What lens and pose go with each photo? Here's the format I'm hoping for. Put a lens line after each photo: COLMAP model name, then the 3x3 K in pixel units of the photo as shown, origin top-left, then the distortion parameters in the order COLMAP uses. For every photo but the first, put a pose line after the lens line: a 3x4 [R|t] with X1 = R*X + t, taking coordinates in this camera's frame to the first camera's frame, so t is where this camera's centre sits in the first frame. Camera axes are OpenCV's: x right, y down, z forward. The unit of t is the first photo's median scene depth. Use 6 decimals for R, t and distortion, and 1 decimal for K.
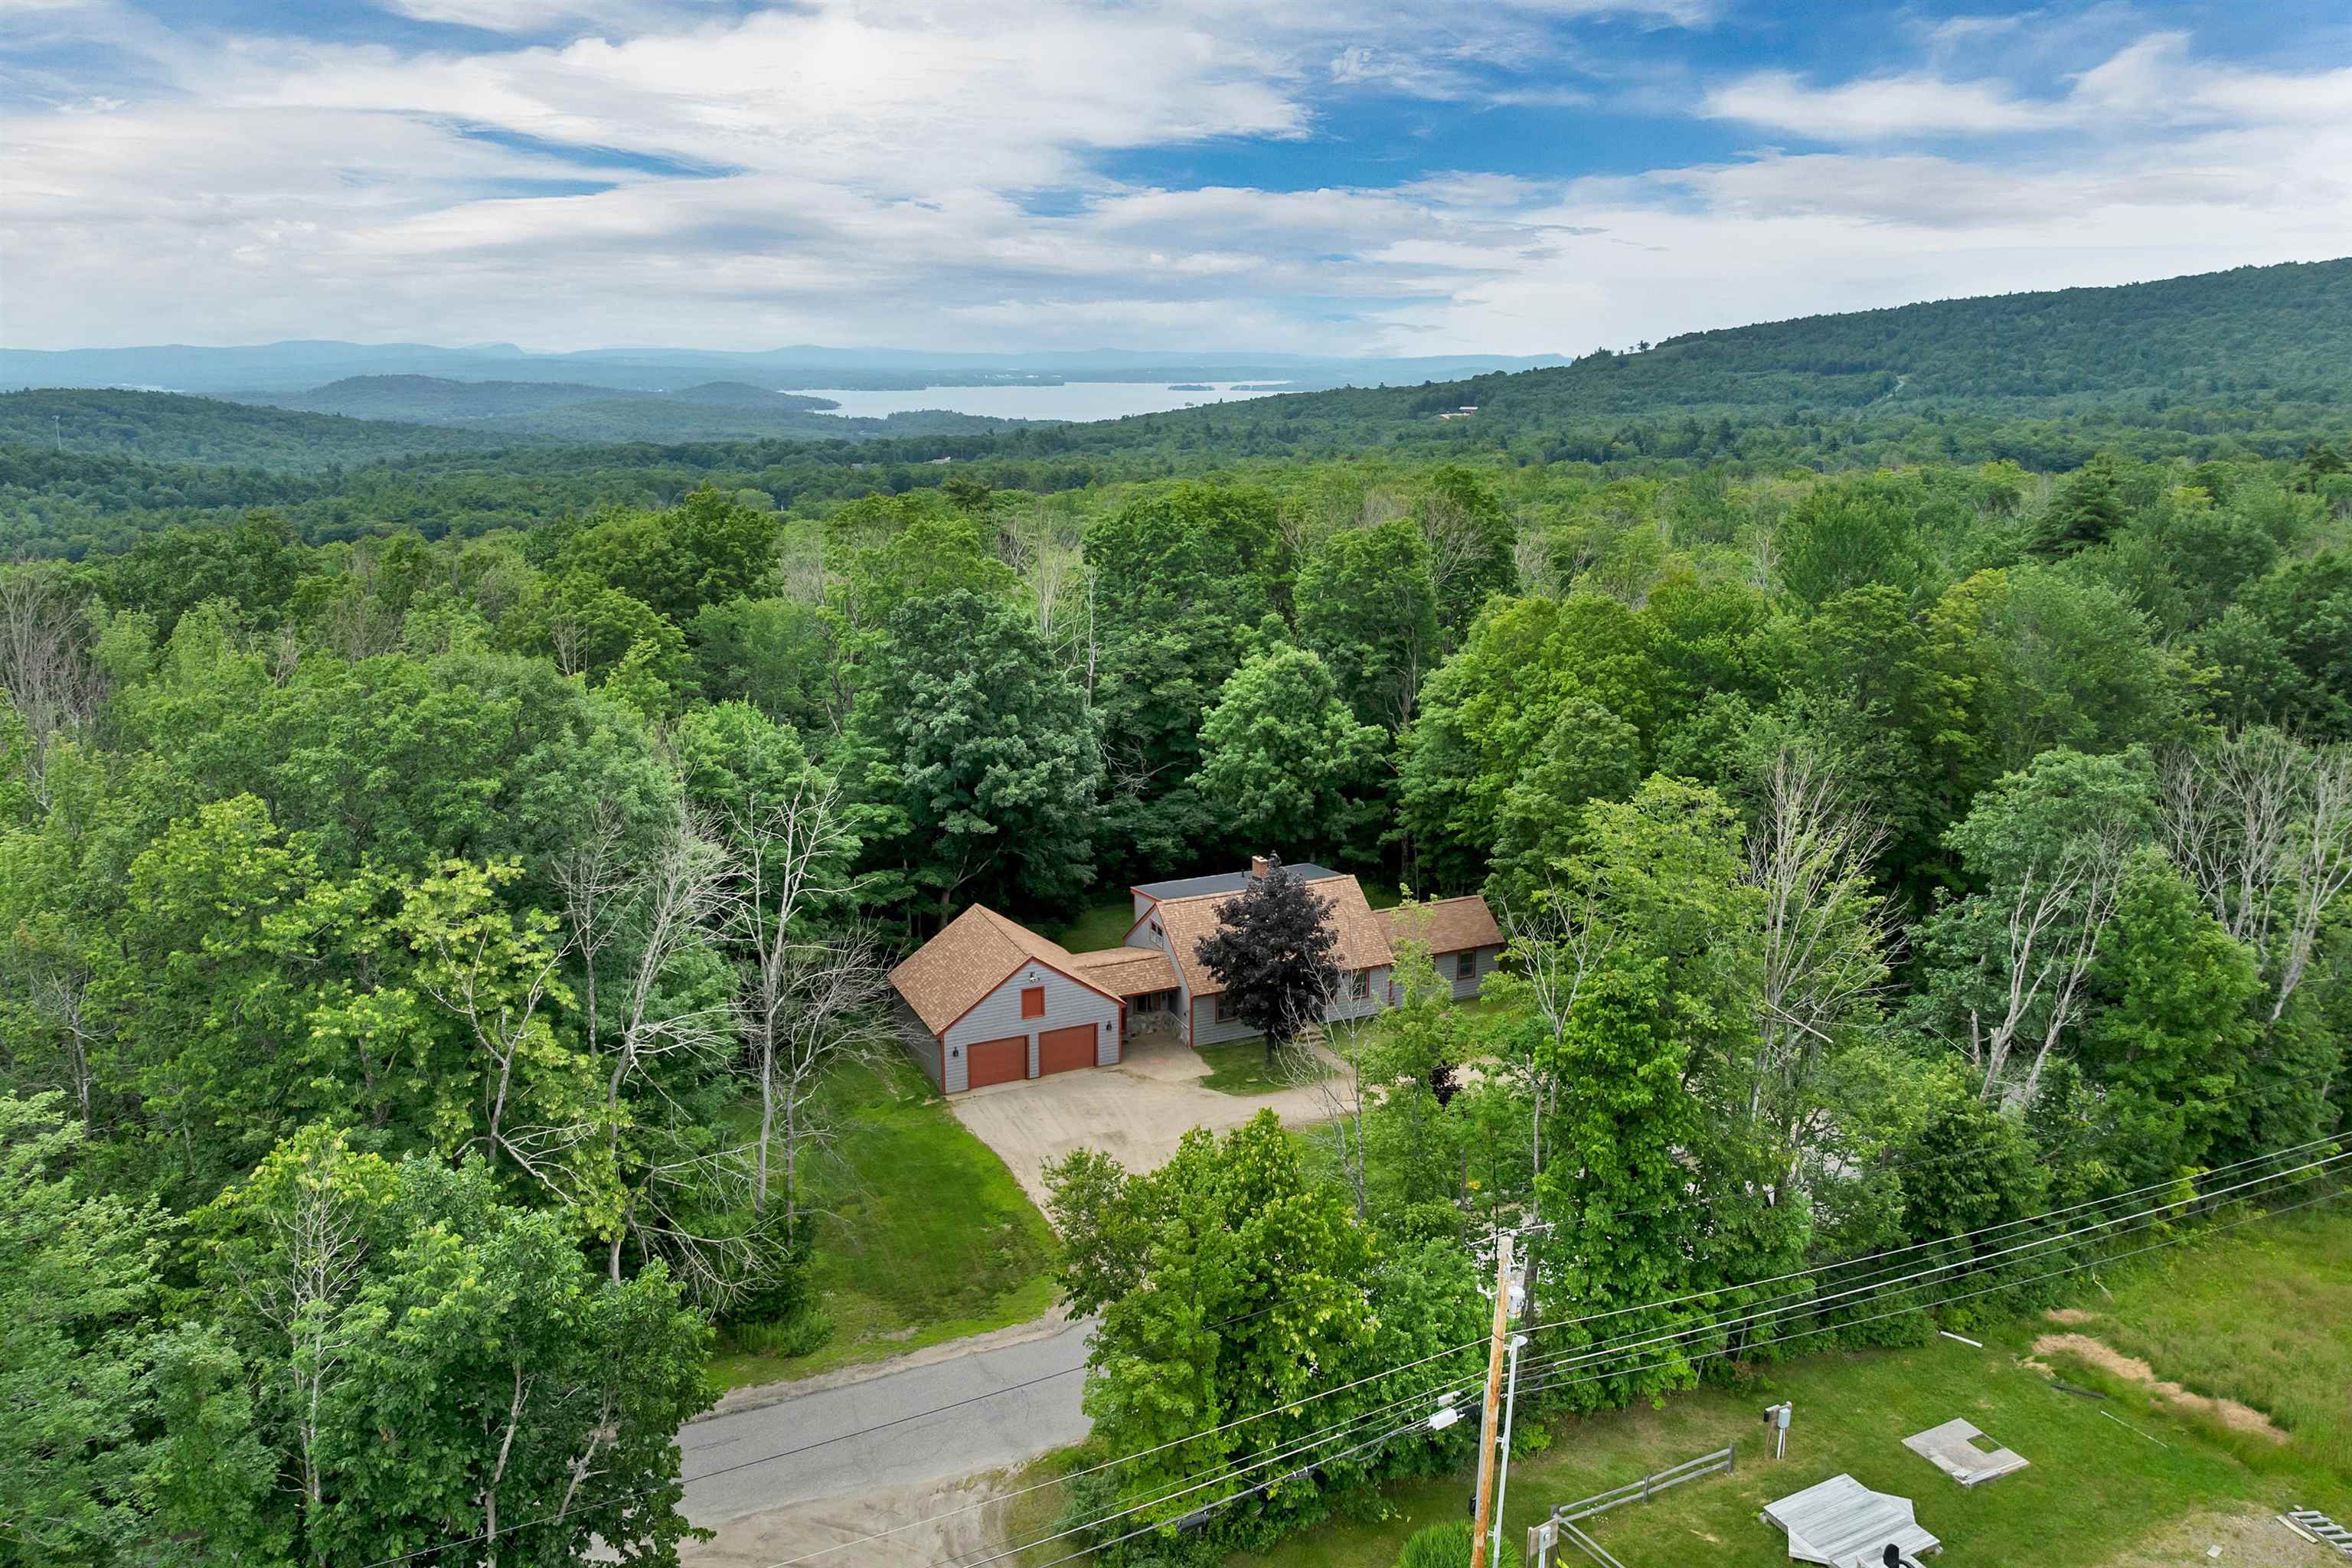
lens RADIAL K [[1676.8, 0, 1184.4], [0, 1676.8, 766.6], [0, 0, 1]] dist [-0.036765, -0.008209]
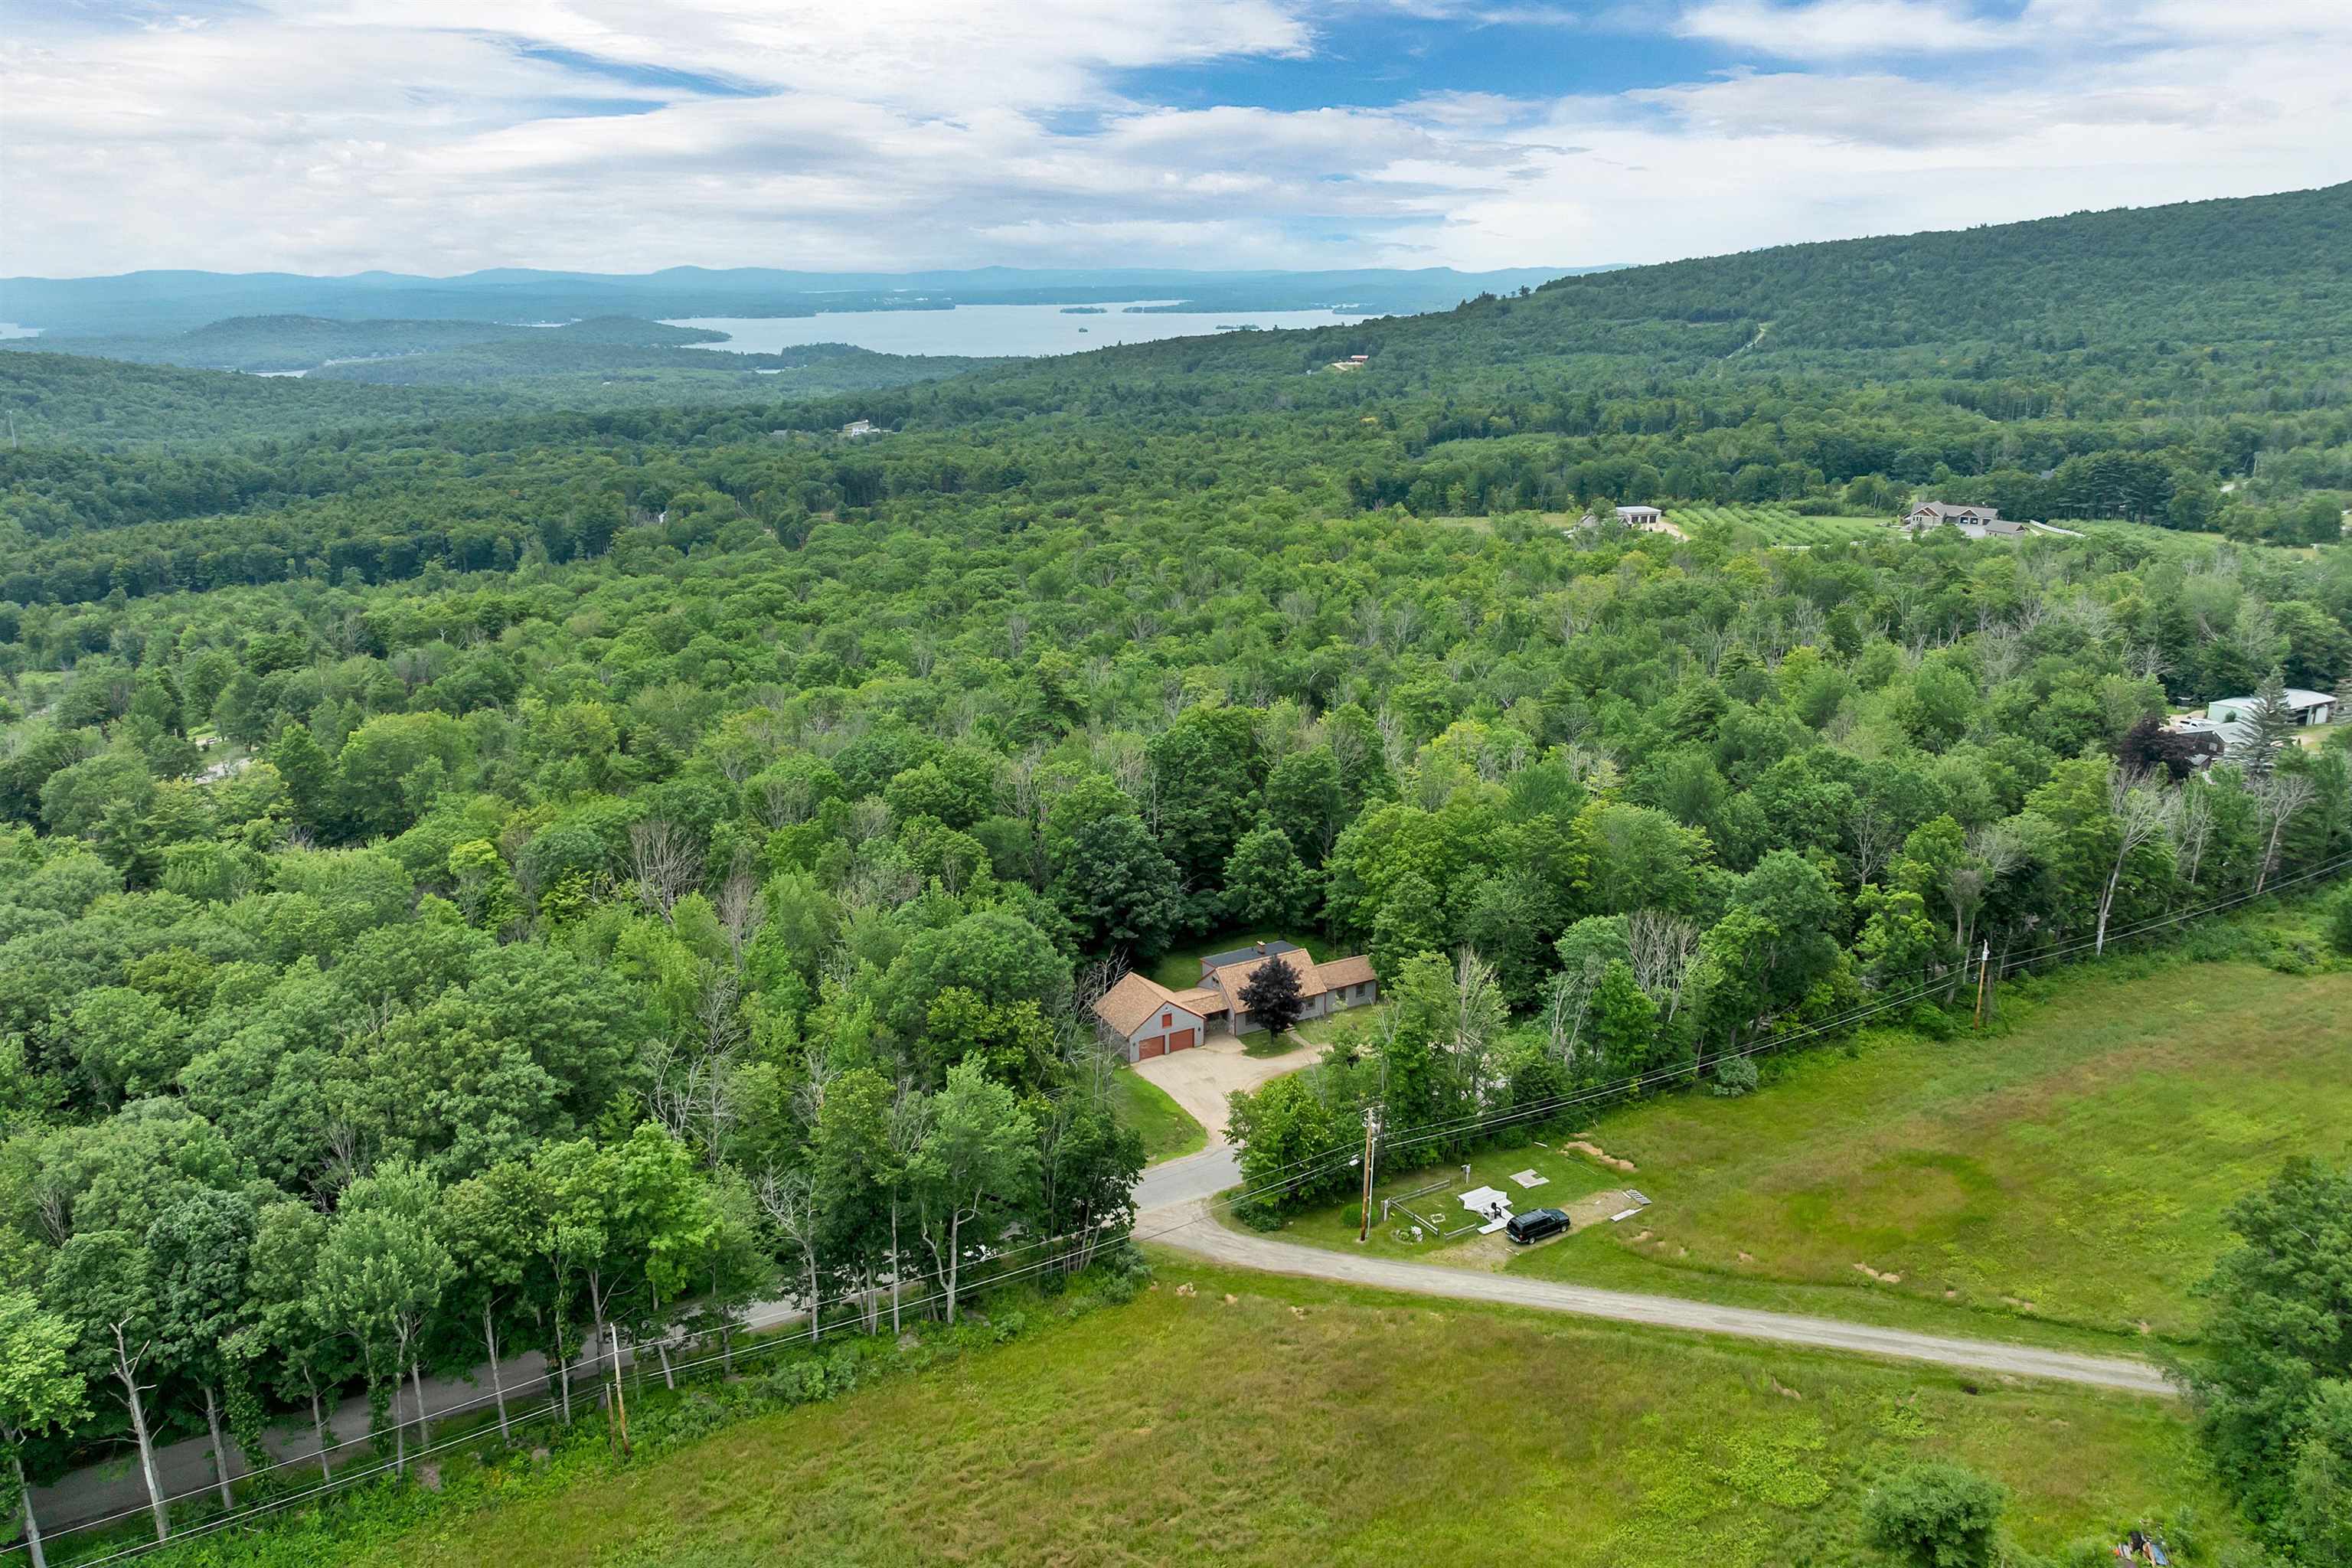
lens RADIAL K [[1691.2, 0, 1181.4], [0, 1691.2, 754.6], [0, 0, 1]] dist [-0.032047, -0.009107]
pose [[0.997958, -0.027328, 0.057735, -0.170338], [0.024799, 0.998721, 0.044062, -0.276571], [-0.058865, -0.042540, 0.997359, -1.090285]]
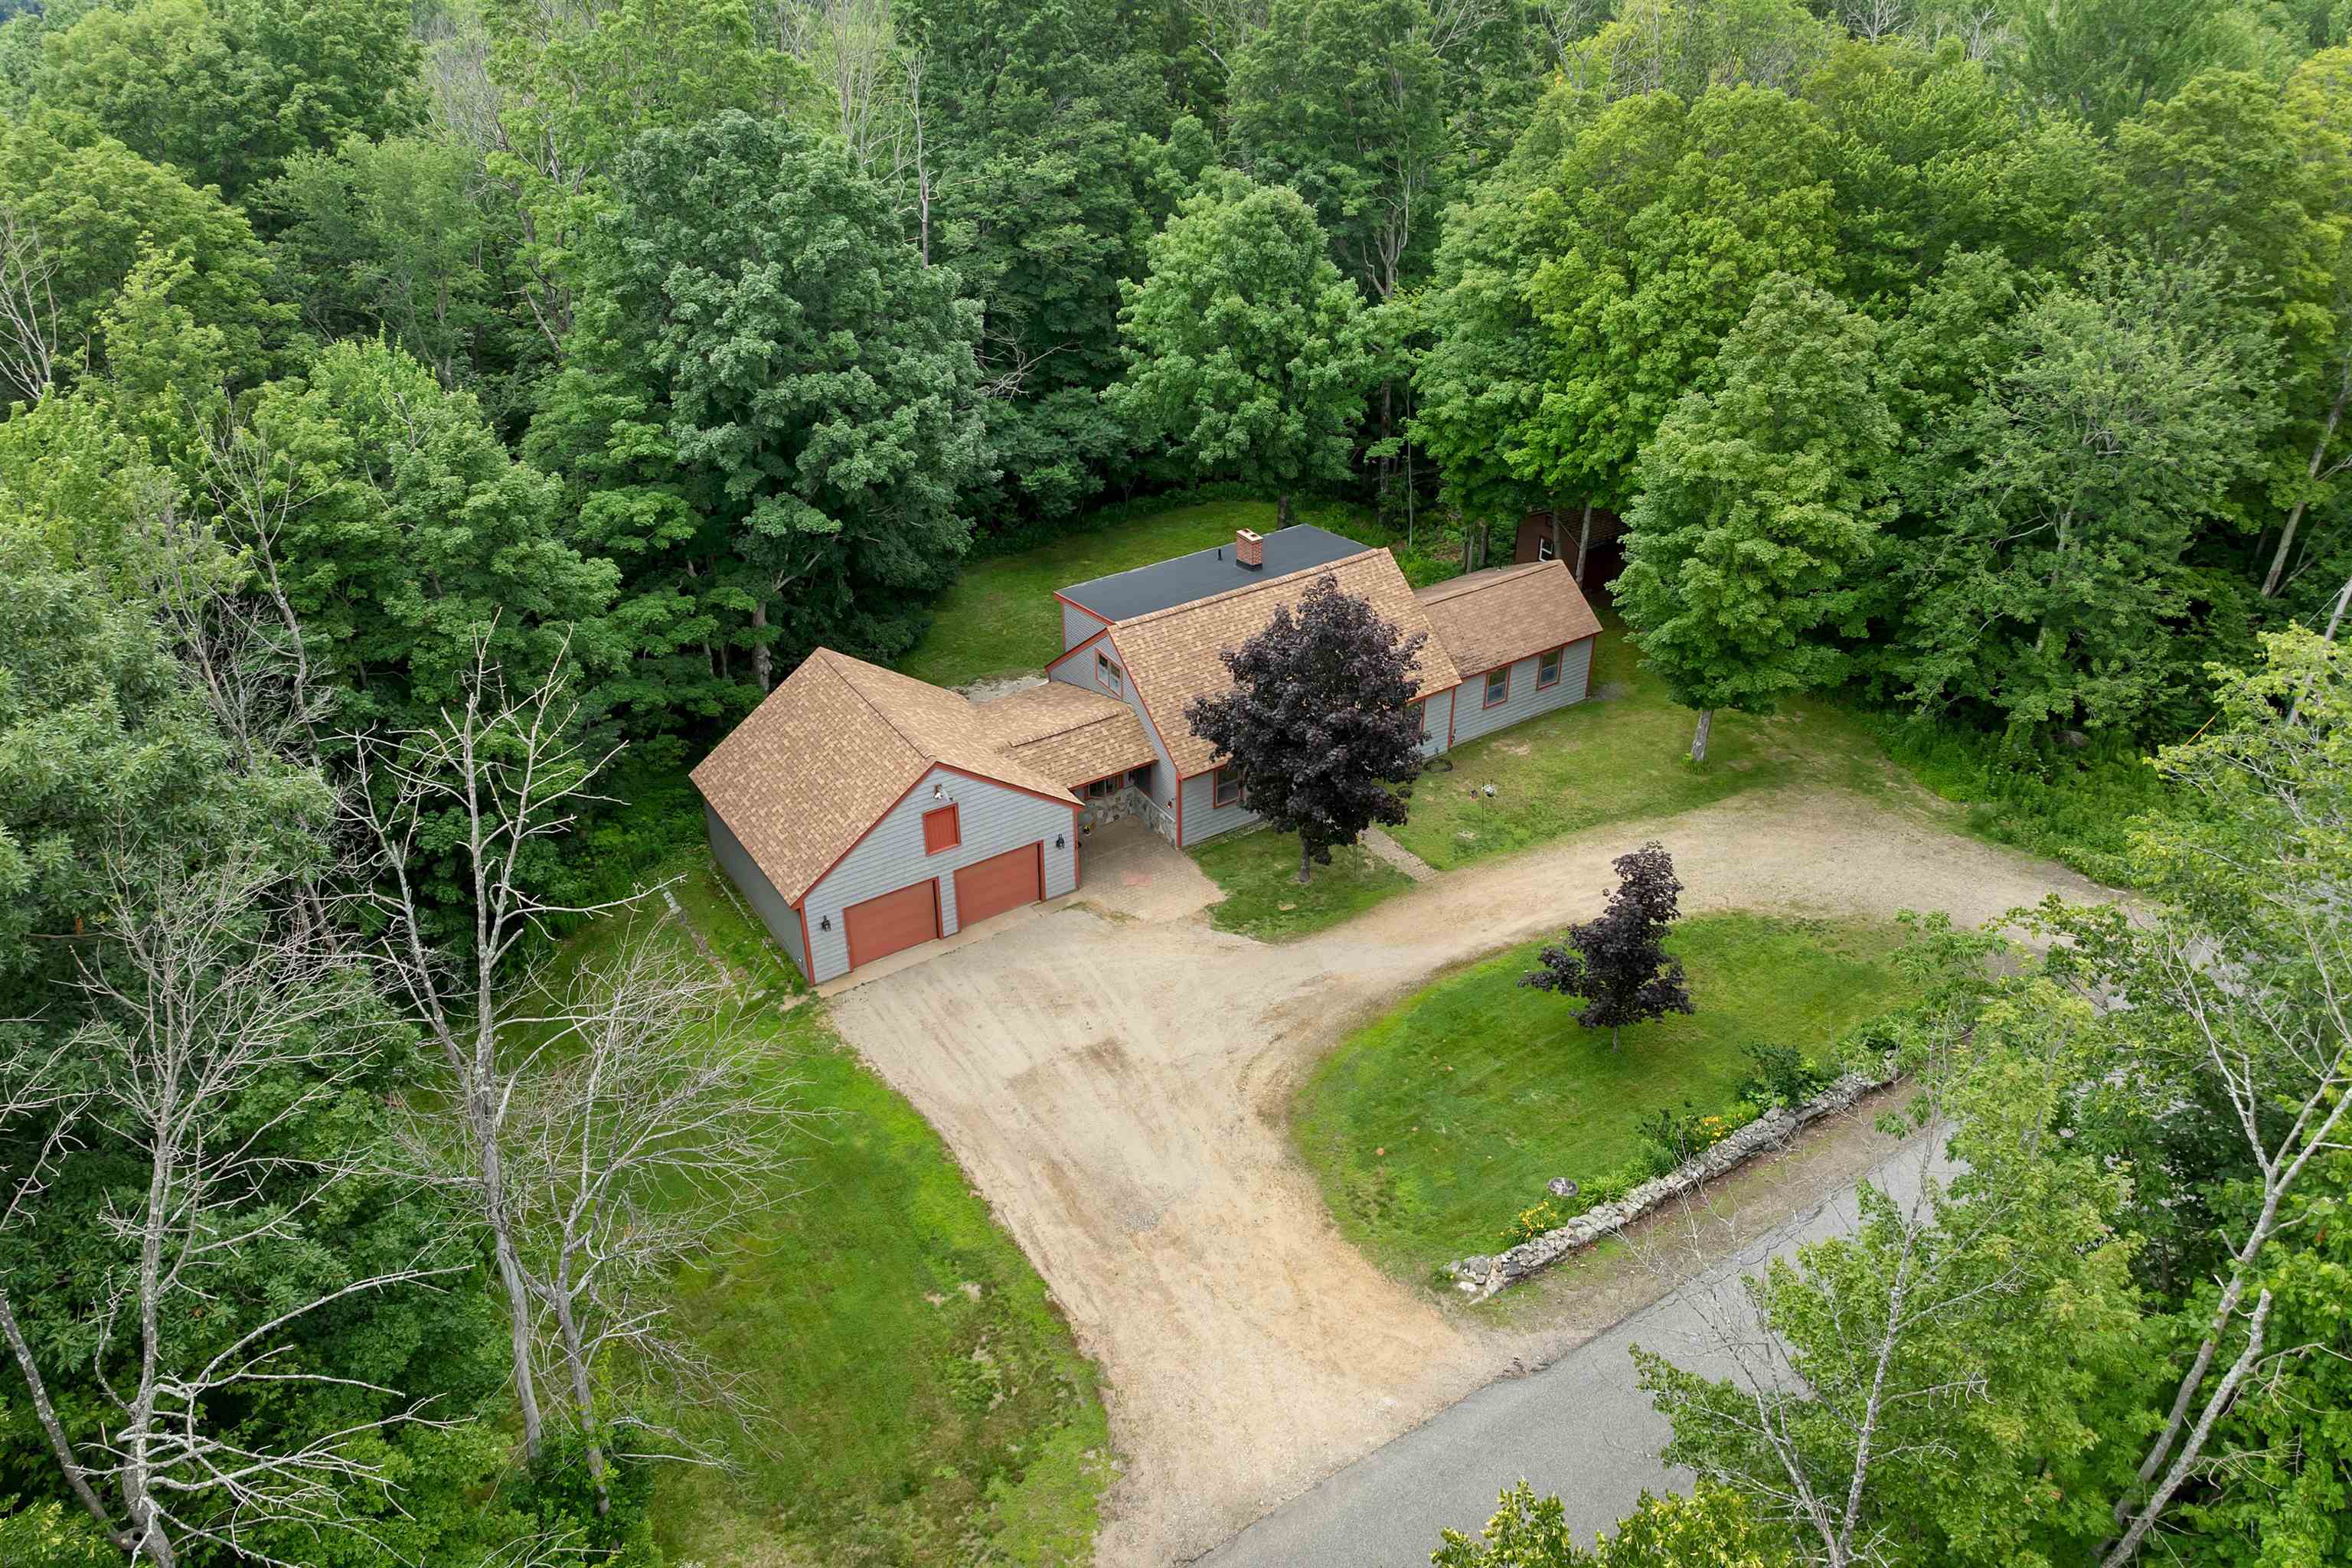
lens RADIAL K [[1691.2, 0, 1181.4], [0, 1691.2, 754.6], [0, 0, 1]] dist [-0.032047, -0.009107]
pose [[0.989650, -0.079377, 0.119548, -0.066978], [0.040903, 0.954560, 0.295199, -0.058807], [-0.137547, -0.287254, 0.947927, 0.360527]]
